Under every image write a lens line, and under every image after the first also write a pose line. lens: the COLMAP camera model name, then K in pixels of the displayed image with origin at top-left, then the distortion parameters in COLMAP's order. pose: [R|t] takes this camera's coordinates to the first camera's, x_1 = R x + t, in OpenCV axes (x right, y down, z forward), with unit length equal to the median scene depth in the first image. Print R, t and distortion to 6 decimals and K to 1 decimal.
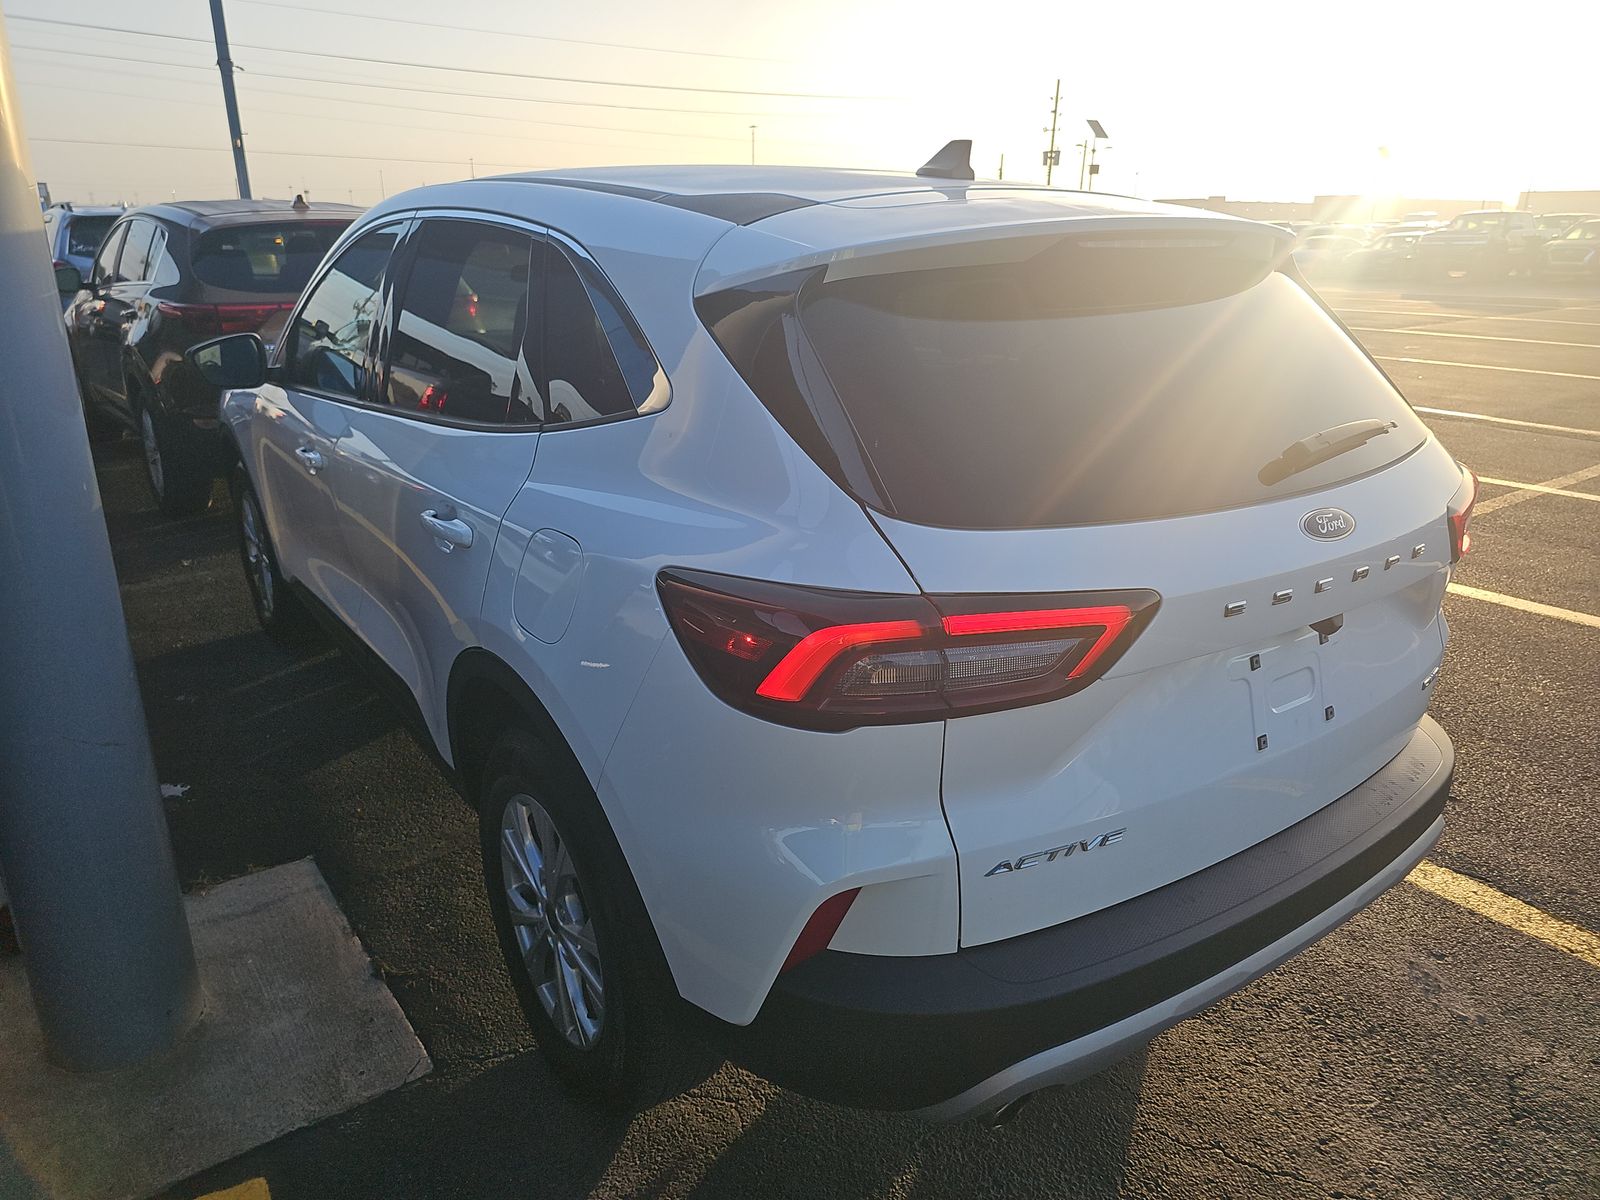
lens RADIAL K [[1074.7, 0, 787.9], [0, 1074.7, 599.3], [0, 0, 1]] dist [0.042110, -0.035994]
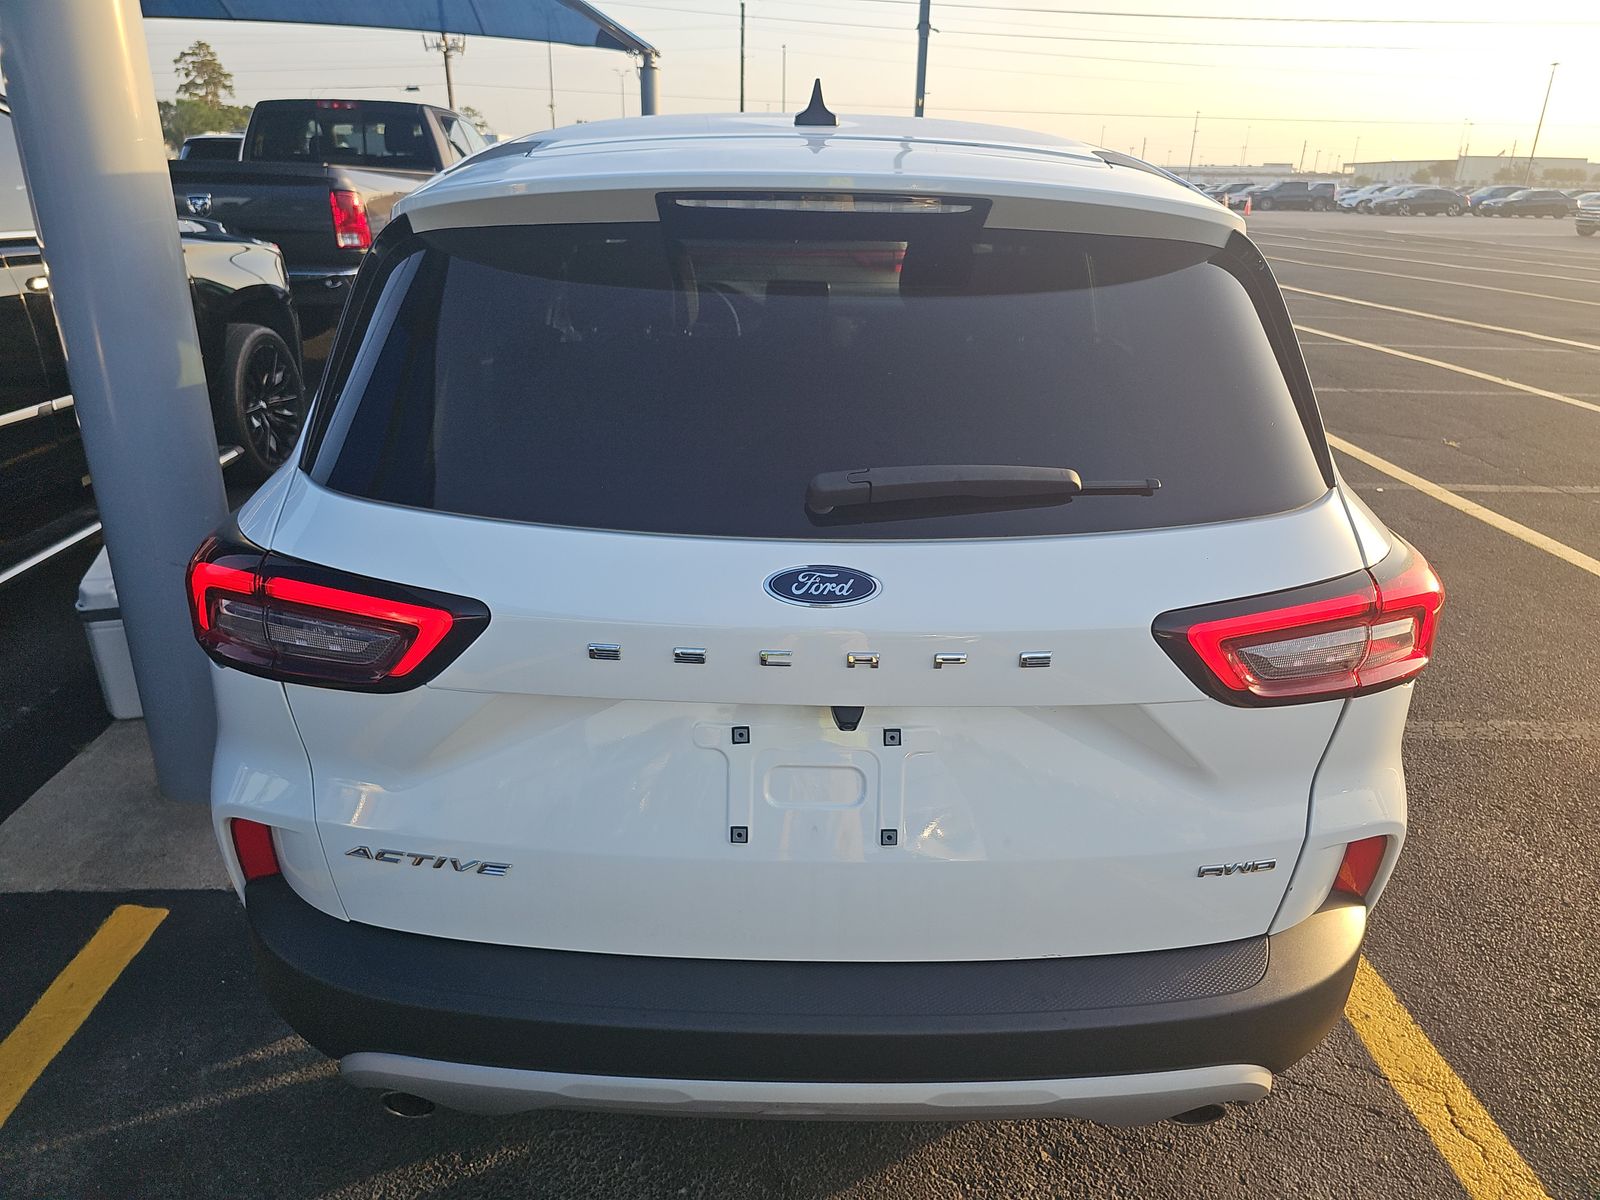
lens RADIAL K [[1074.7, 0, 787.9], [0, 1074.7, 599.3], [0, 0, 1]] dist [0.042110, -0.035994]
pose [[0.815975, 0.219302, -0.534876, 0.707285], [-0.199230, 0.975247, 0.095922, -0.100959], [0.542672, 0.028294, 0.839468, 0.282186]]
